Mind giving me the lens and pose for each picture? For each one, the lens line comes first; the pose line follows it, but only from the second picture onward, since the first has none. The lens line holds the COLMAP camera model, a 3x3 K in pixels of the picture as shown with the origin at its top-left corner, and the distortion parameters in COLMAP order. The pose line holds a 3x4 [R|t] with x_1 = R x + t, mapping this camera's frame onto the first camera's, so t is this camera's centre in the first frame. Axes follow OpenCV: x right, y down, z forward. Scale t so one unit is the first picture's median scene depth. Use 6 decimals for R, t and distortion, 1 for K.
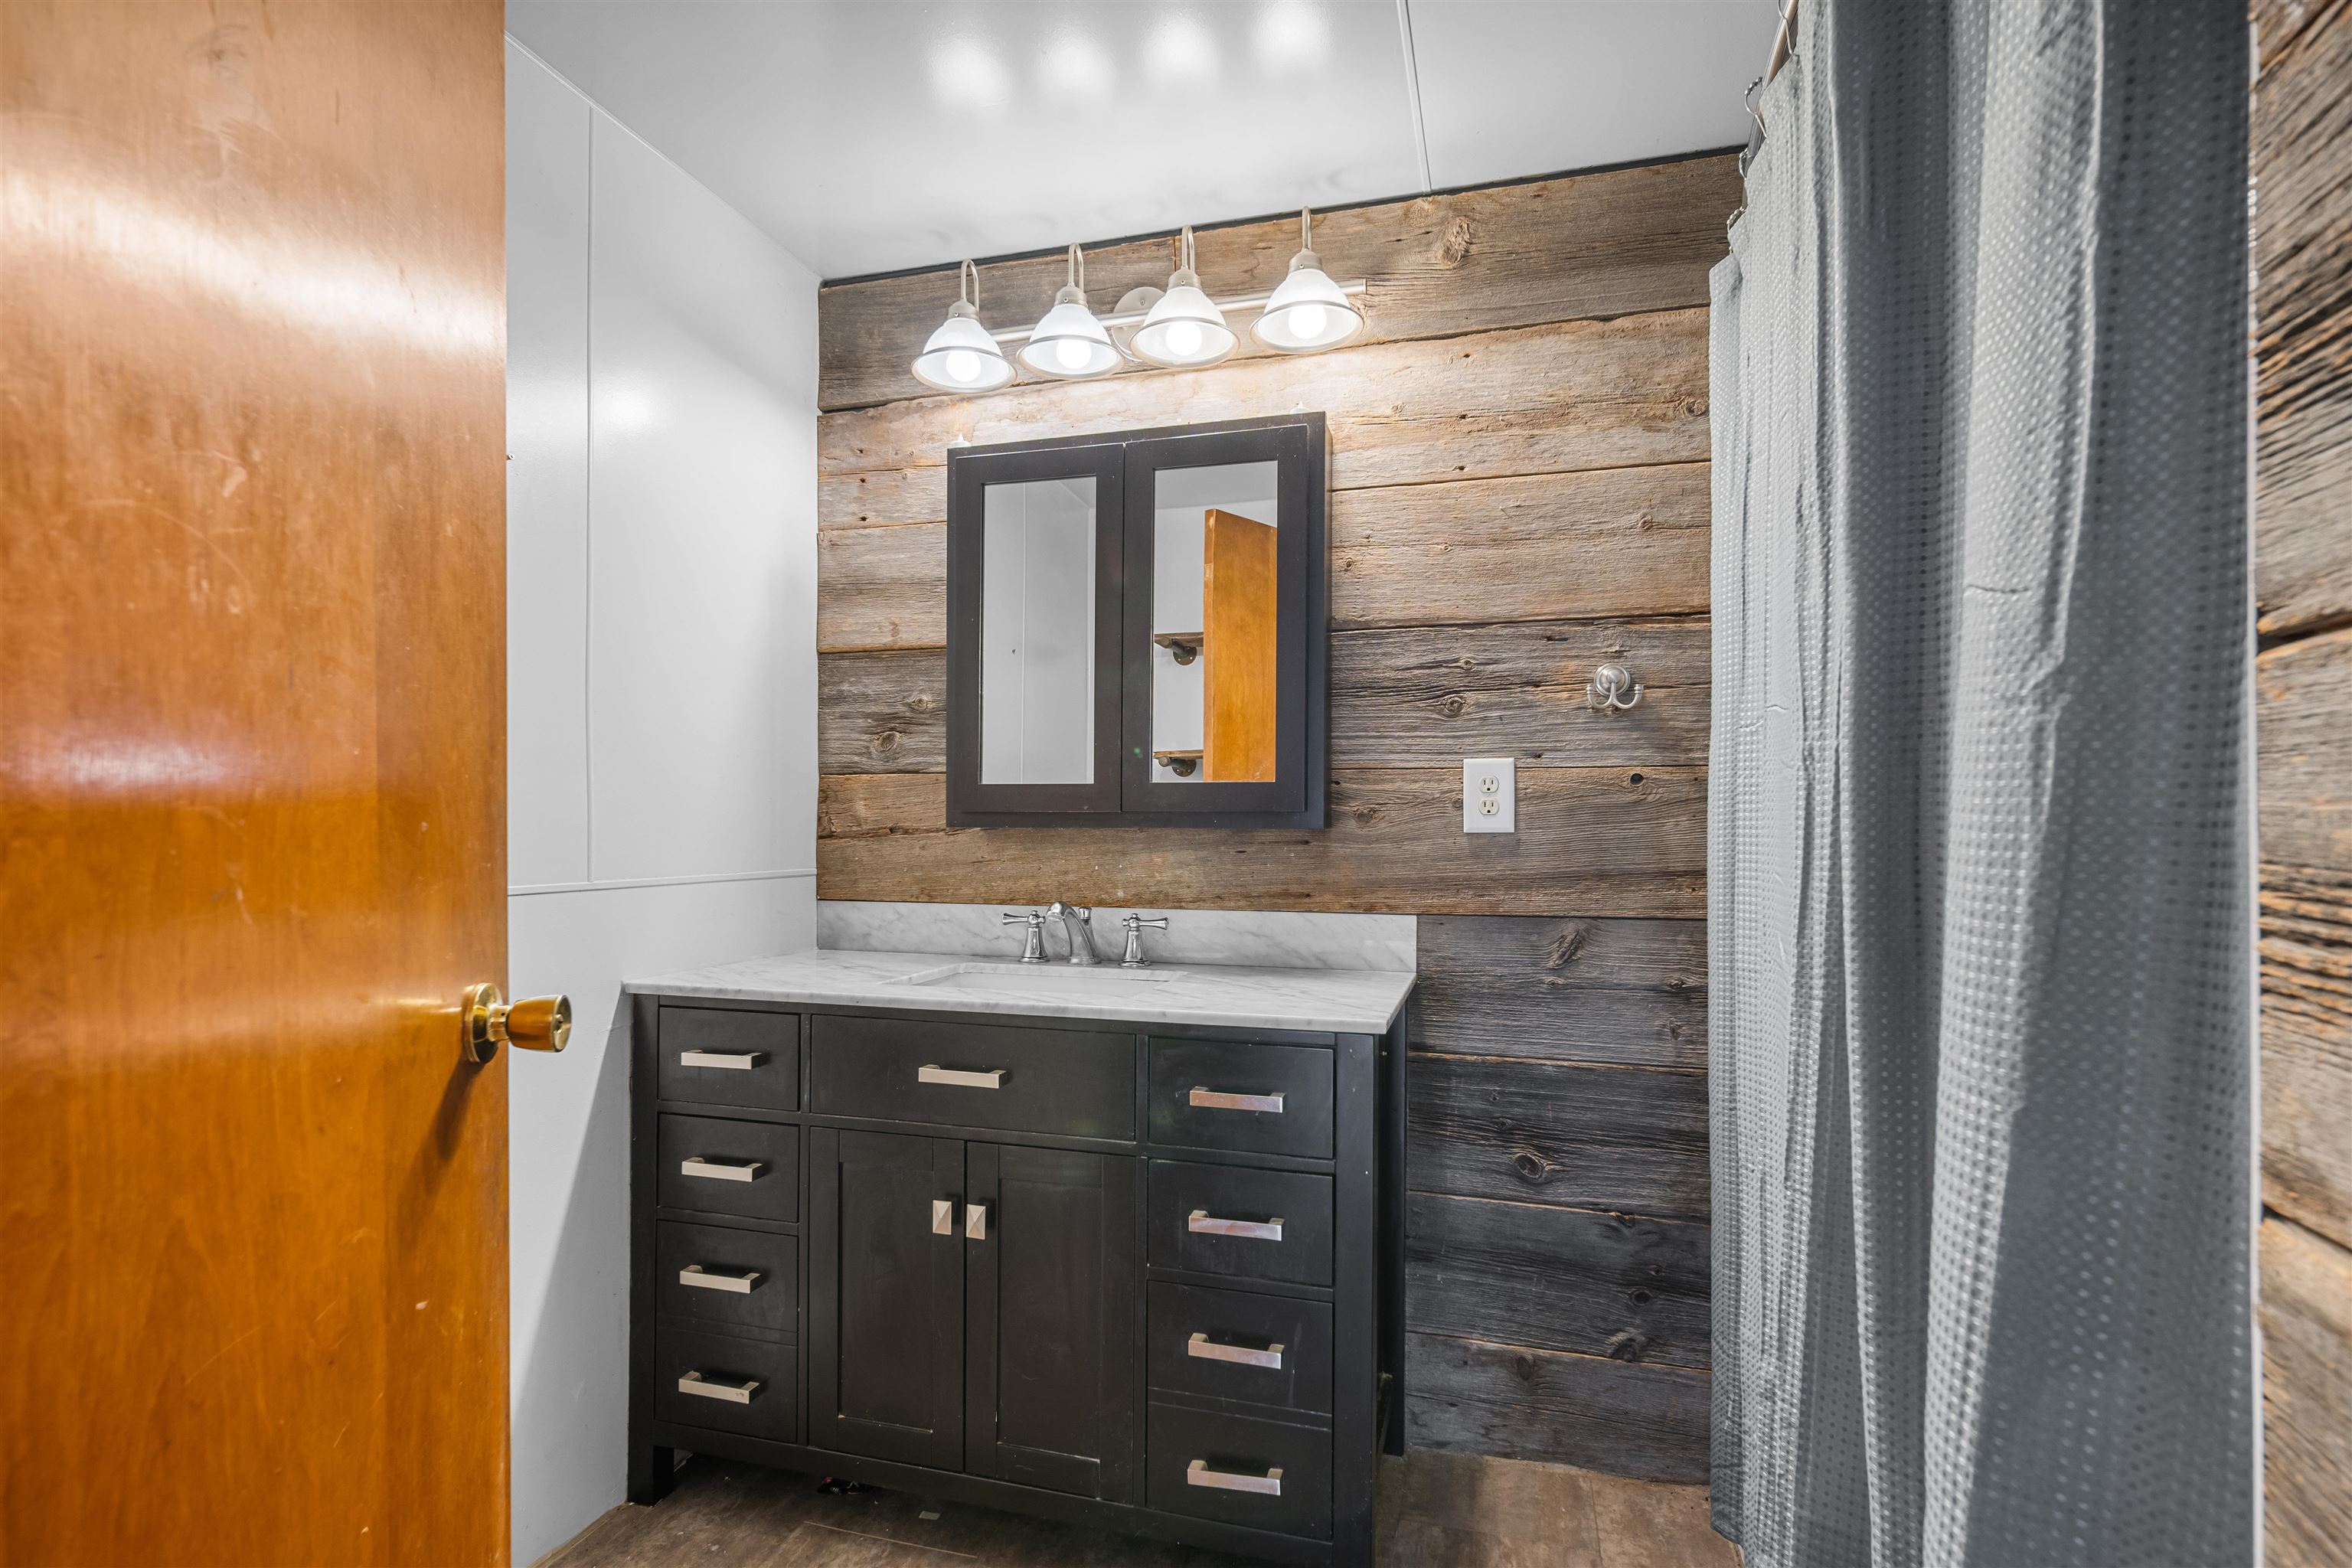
lens RADIAL K [[1151.3, 0, 1163.6], [0, 1151.3, 807.8], [0, 0, 1]] dist [0.006262, -0.001265]
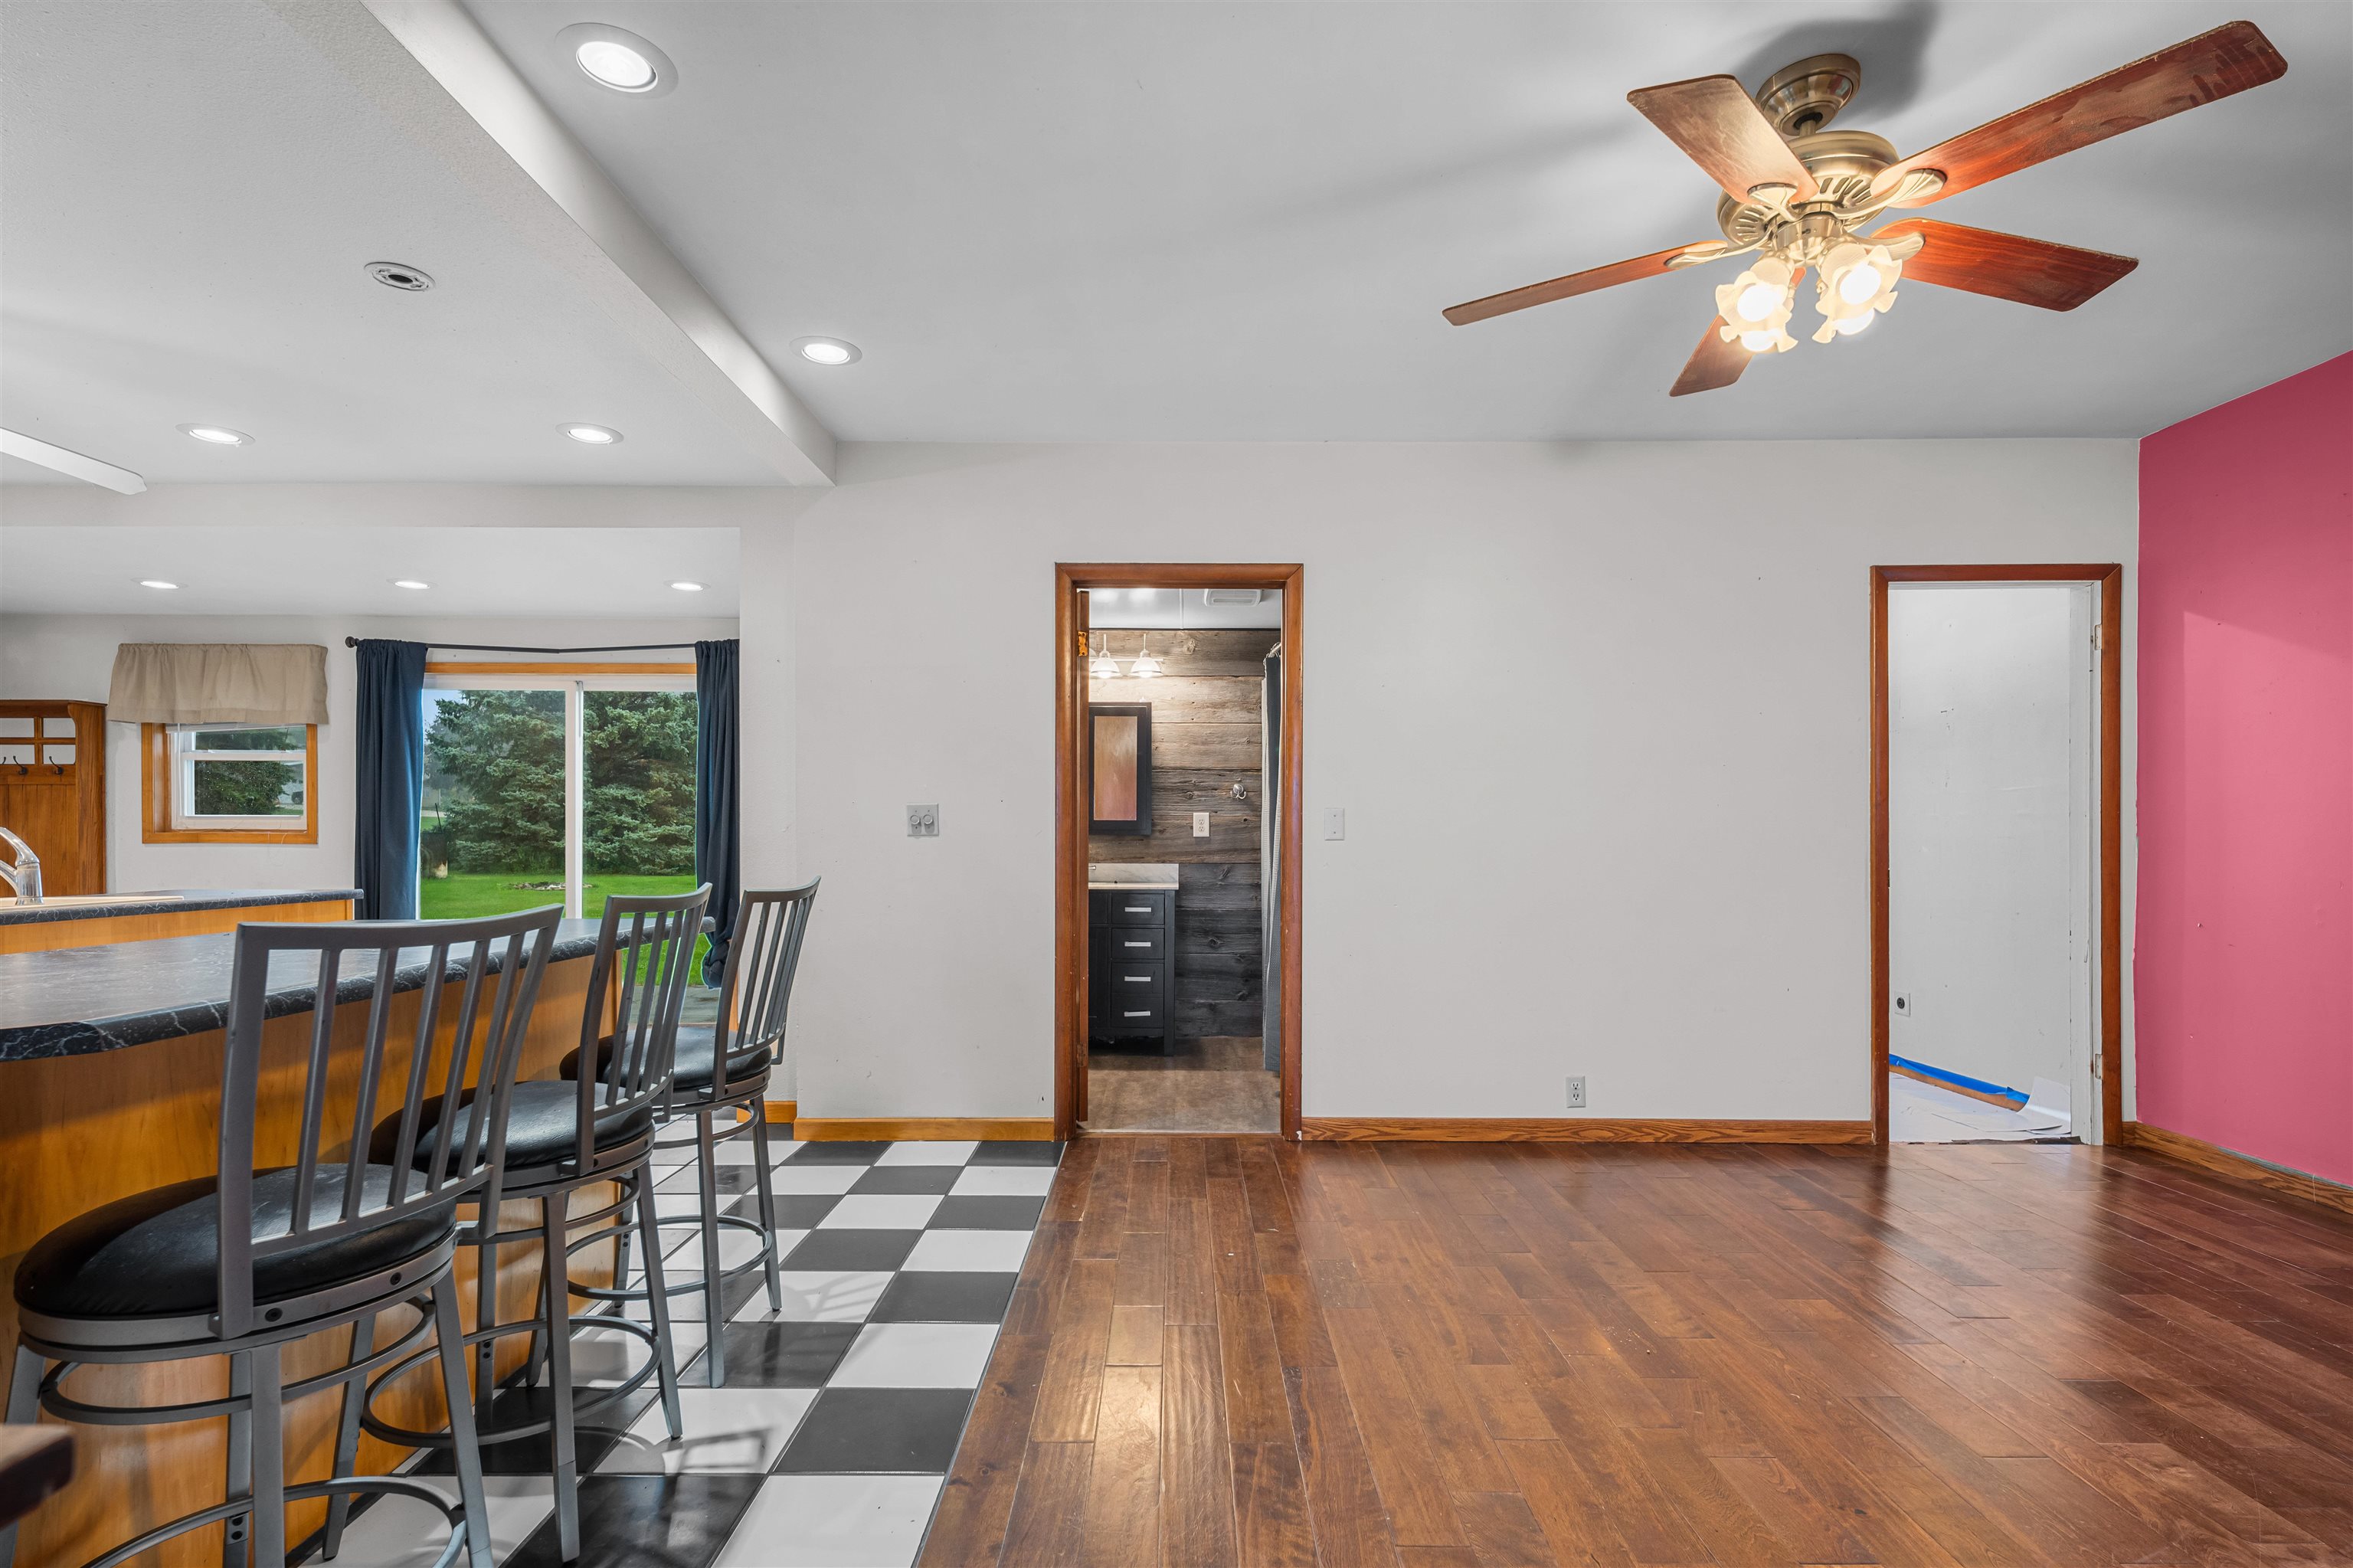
lens RADIAL K [[1151.8, 0, 1175.1], [0, 1151.8, 839.9], [0, 0, 1]] dist [0.006262, -0.001265]
pose [[0.964322, -0.001118, 0.264729, -0.614086], [-0.000980, 0.999969, 0.007790, 0.006195], [-0.264730, -0.007772, 0.964291, -1.996366]]
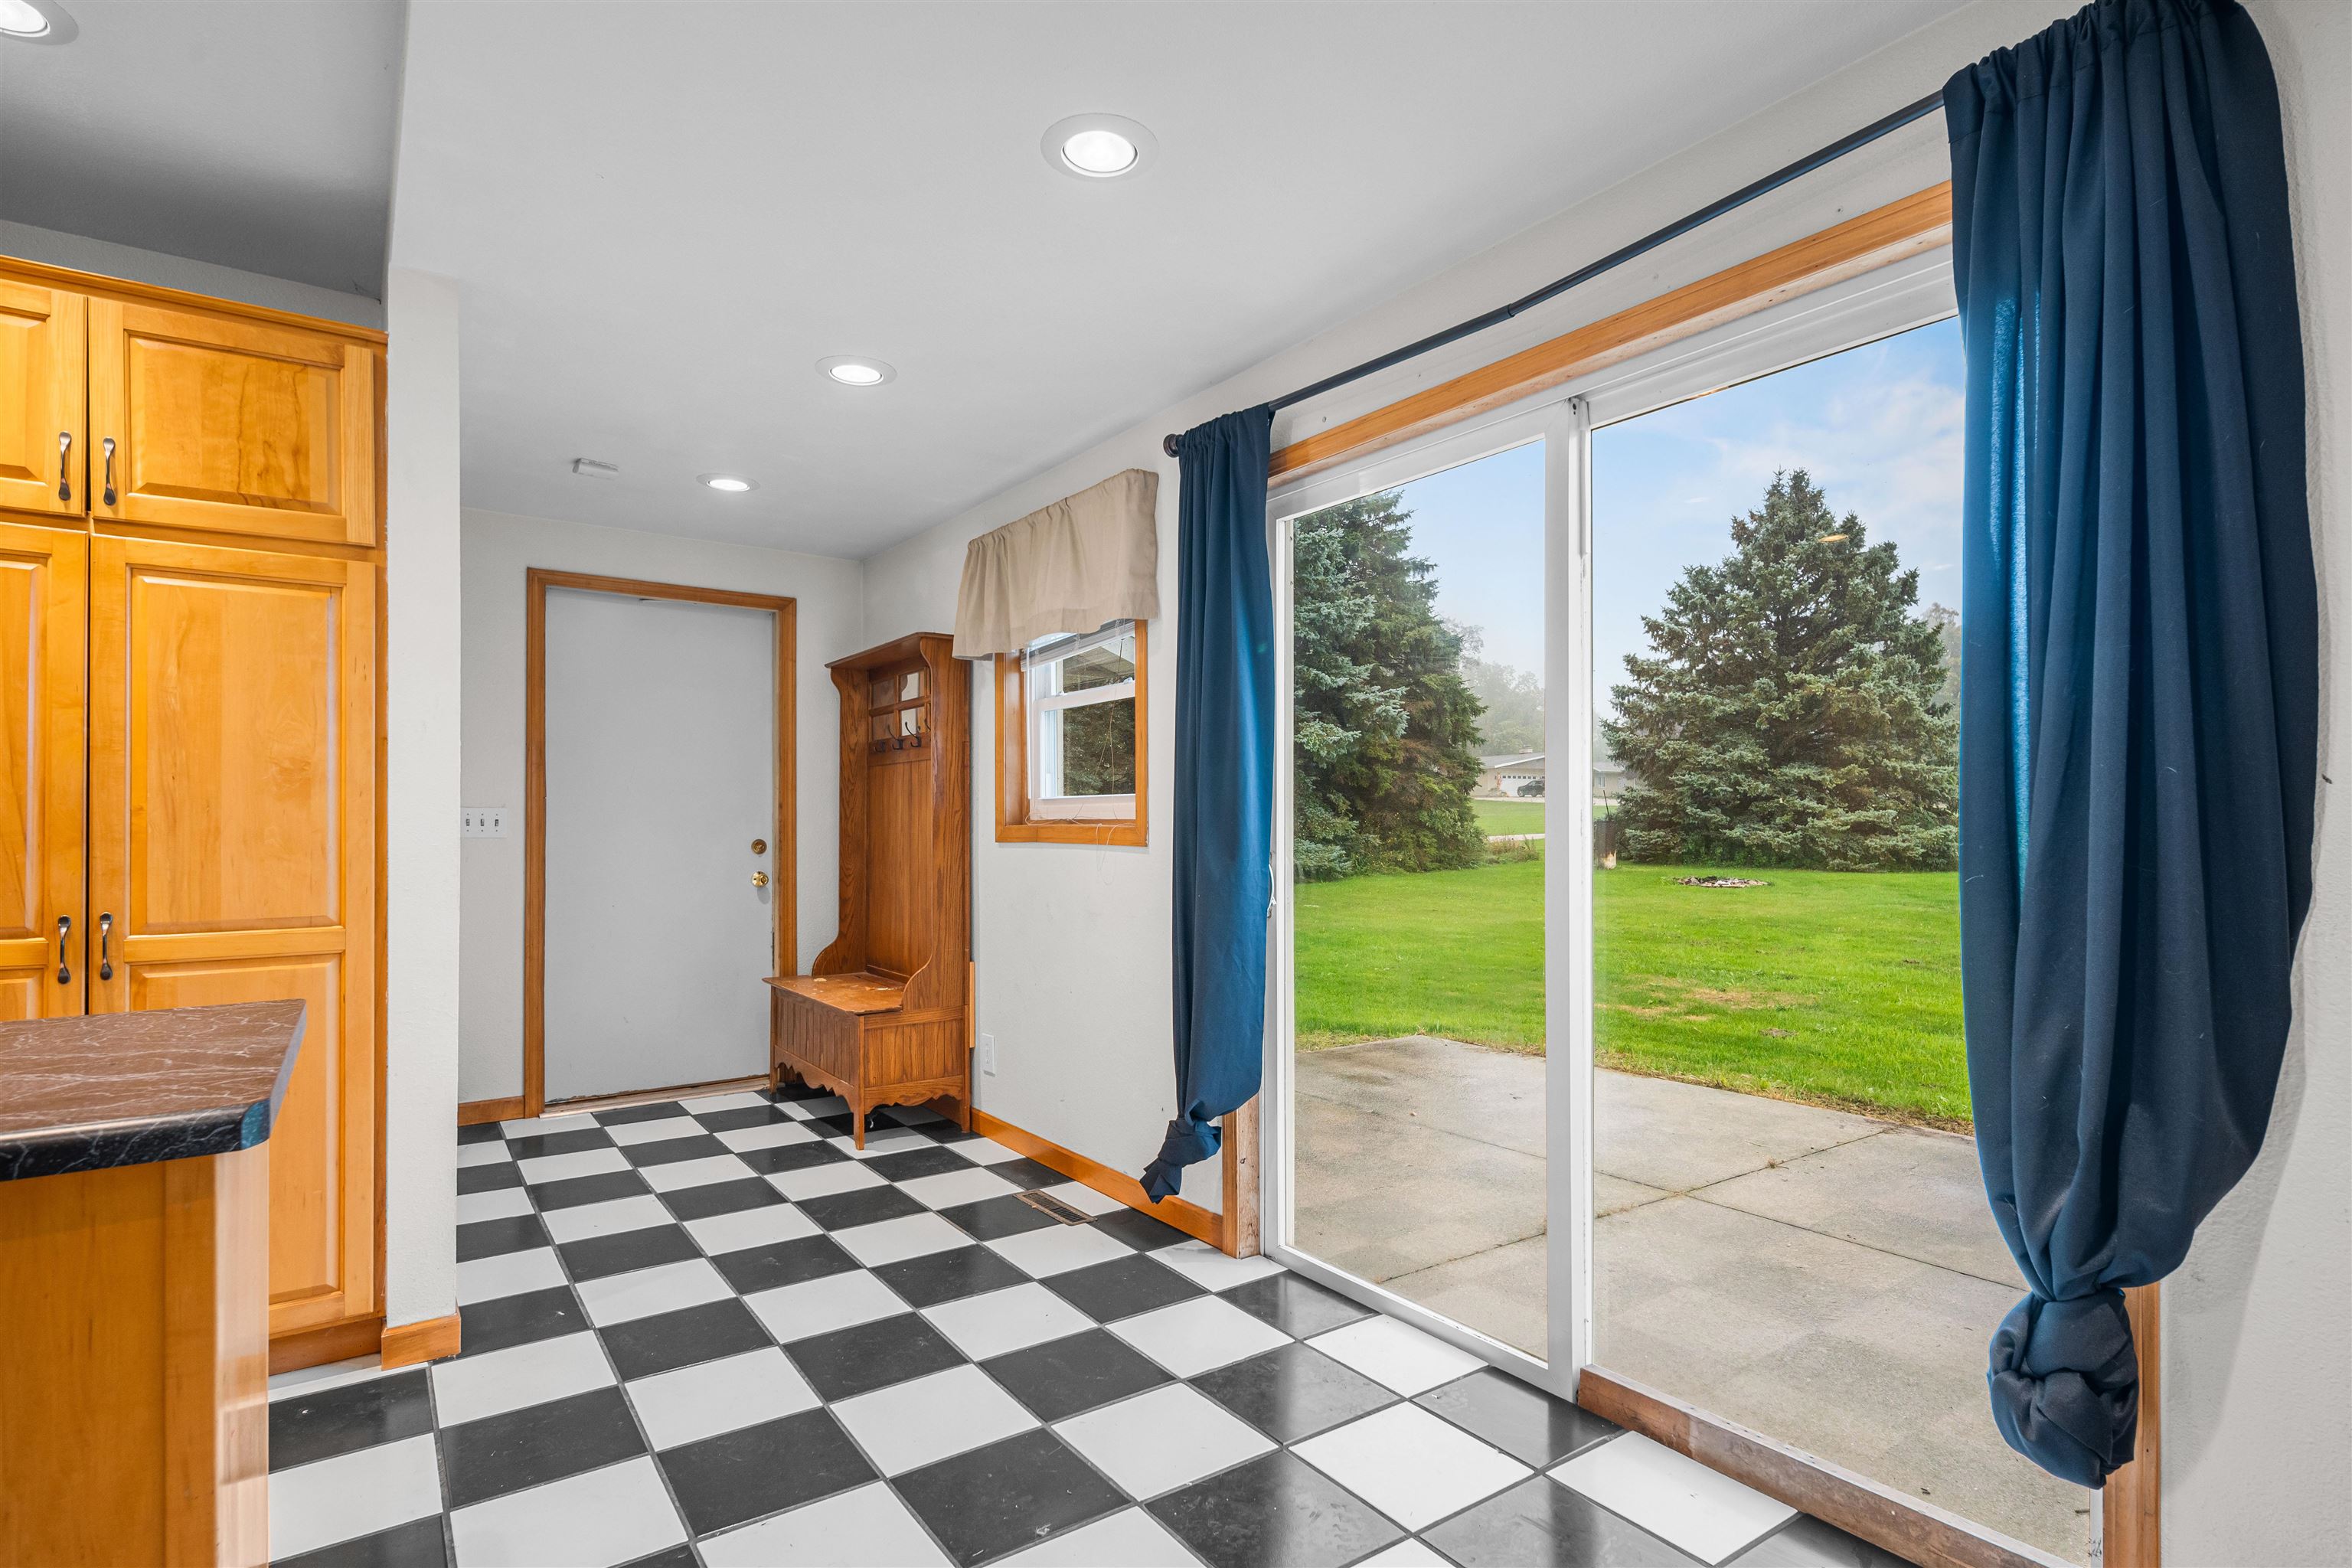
lens RADIAL K [[1151.3, 0, 1159.8], [0, 1151.3, 812.5], [0, 0, 1]] dist [0.006262, -0.001265]
pose [[0.767842, -0.009808, -0.640564, -1.114029], [0.006395, 0.999950, -0.007645, 0.009626], [0.640608, 0.001774, 0.767866, 1.516242]]
